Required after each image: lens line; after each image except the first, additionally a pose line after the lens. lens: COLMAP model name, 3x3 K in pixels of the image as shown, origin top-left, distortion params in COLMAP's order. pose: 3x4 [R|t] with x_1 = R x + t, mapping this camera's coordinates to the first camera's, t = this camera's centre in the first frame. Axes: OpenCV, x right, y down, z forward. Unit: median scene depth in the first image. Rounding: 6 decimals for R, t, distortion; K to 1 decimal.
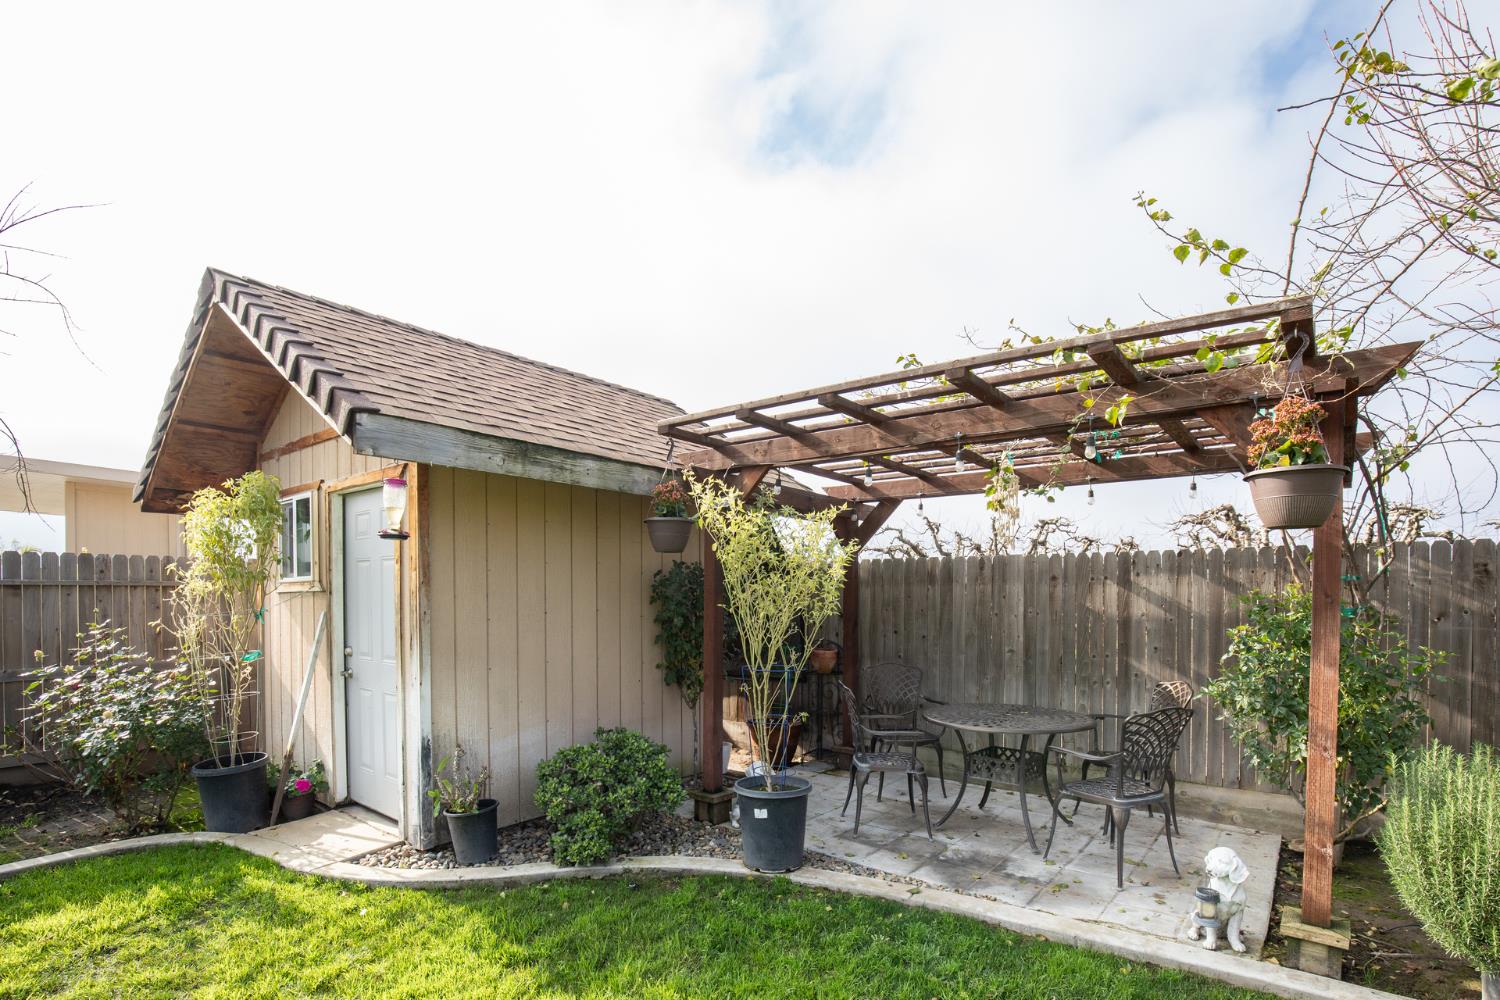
lens RADIAL K [[723.7, 0, 744.1], [0, 723.7, 587.2], [0, 0, 1]] dist [-0.033742, 0.005297]
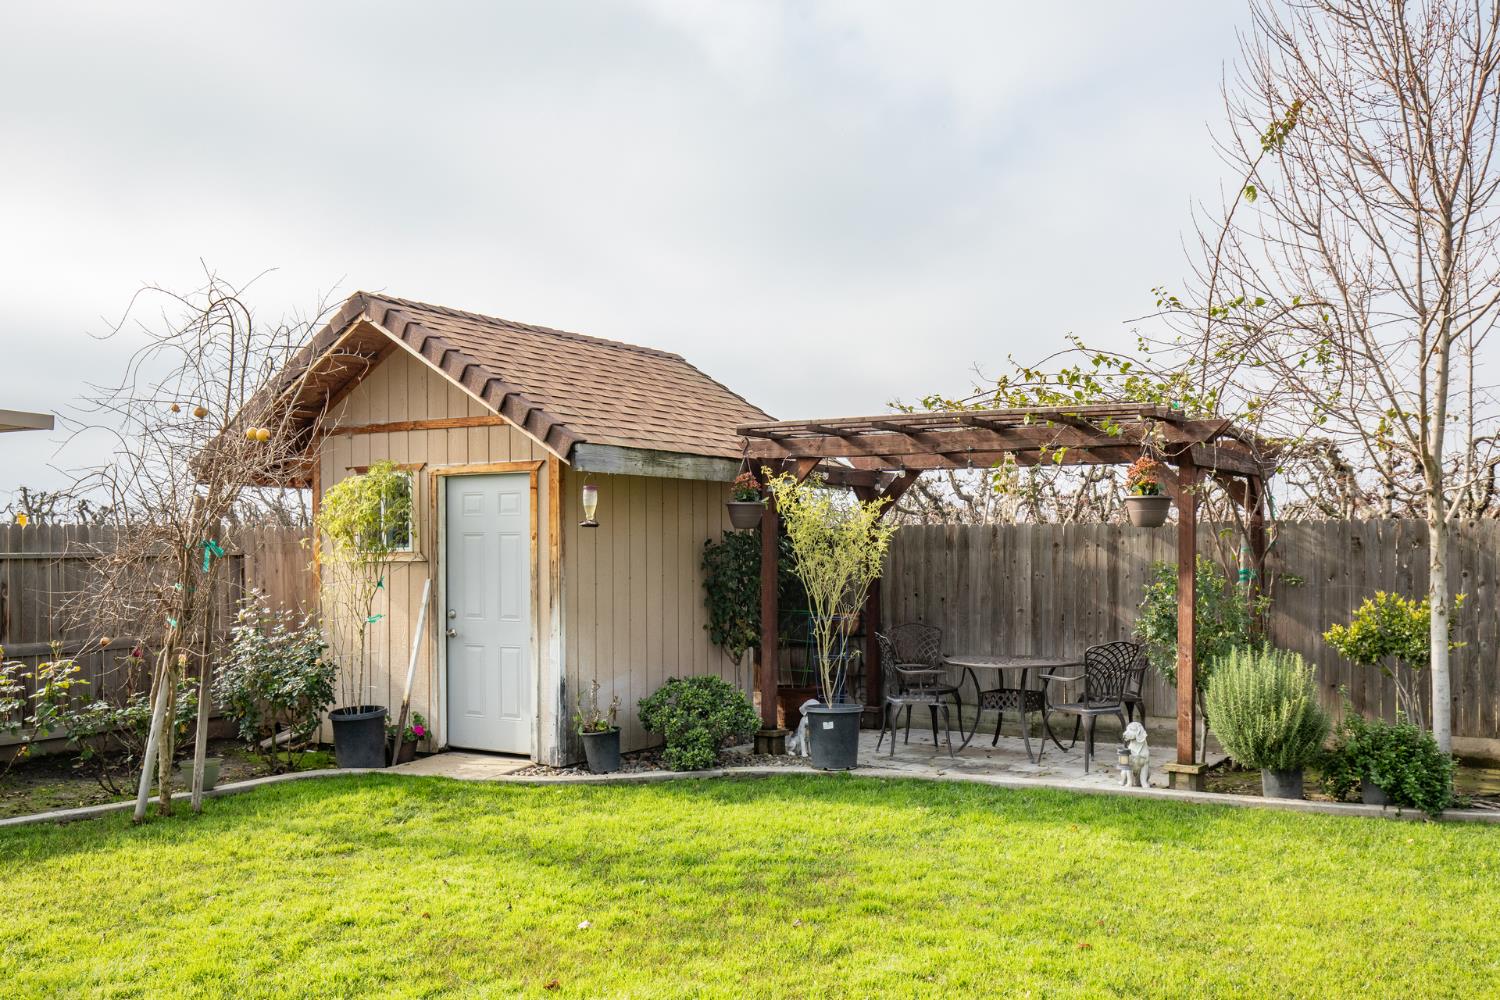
lens RADIAL K [[1423.9, 0, 741.1], [0, 1423.9, 515.3], [0, 0, 1]] dist [0.052008, 0.000000]
pose [[0.993608, -0.002616, 0.112858, -0.369582], [0.004024, 0.999917, -0.012252, -0.039419], [-0.112817, 0.012628, 0.993536, -1.376872]]
